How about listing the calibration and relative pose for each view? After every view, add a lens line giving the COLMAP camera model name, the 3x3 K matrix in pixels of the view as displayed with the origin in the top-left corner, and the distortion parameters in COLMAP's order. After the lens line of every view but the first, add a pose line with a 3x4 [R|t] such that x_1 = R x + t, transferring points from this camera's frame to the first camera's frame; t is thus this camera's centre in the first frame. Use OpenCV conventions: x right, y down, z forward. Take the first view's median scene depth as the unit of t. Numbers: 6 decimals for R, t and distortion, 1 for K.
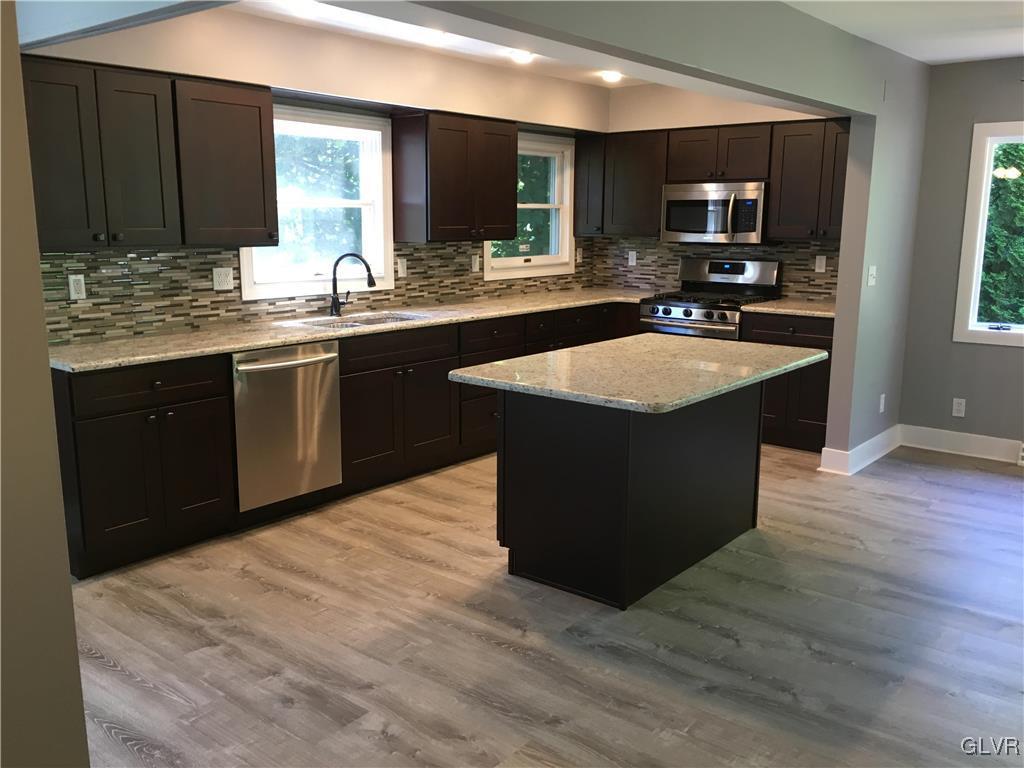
lens RADIAL K [[872.0, 0, 505.9], [0, 872.0, 381.3], [0, 0, 1]] dist [0.052391, -0.032170]
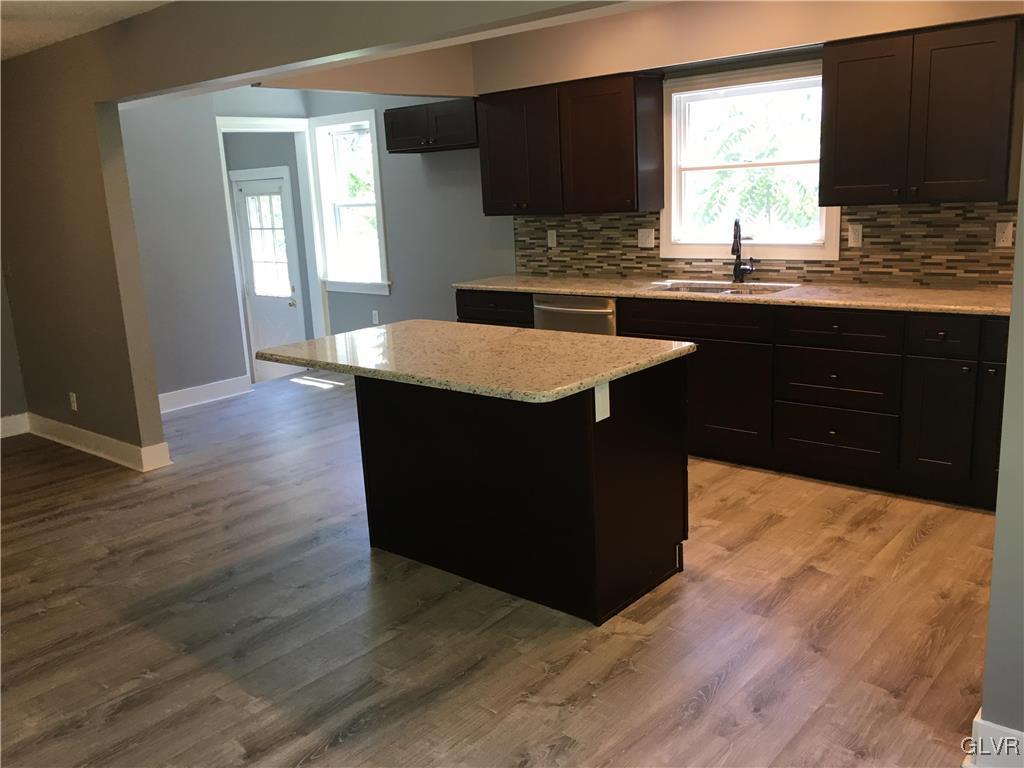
lens RADIAL K [[872.0, 0, 509.4], [0, 872.0, 379.4], [0, 0, 1]] dist [0.052391, -0.032170]
pose [[-0.024235, 0.213586, -0.976624, 0.860912], [-0.134379, 0.967349, 0.214892, -0.157833], [0.990634, 0.136446, 0.005257, 0.818464]]
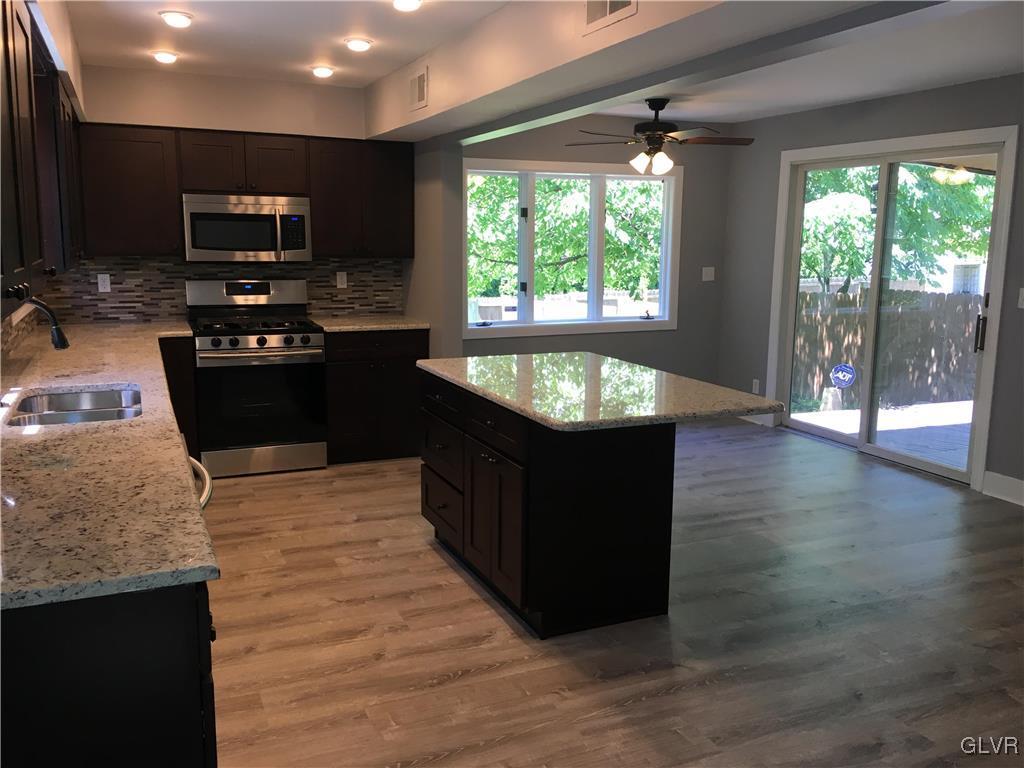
lens RADIAL K [[872.0, 0, 516.4], [0, 872.0, 384.7], [0, 0, 1]] dist [0.052391, -0.032170]
pose [[0.449185, -0.153040, 0.880234, -0.593600], [0.157019, 0.983408, 0.090851, -0.094882], [-0.879533, 0.097405, 0.465762, 0.459407]]
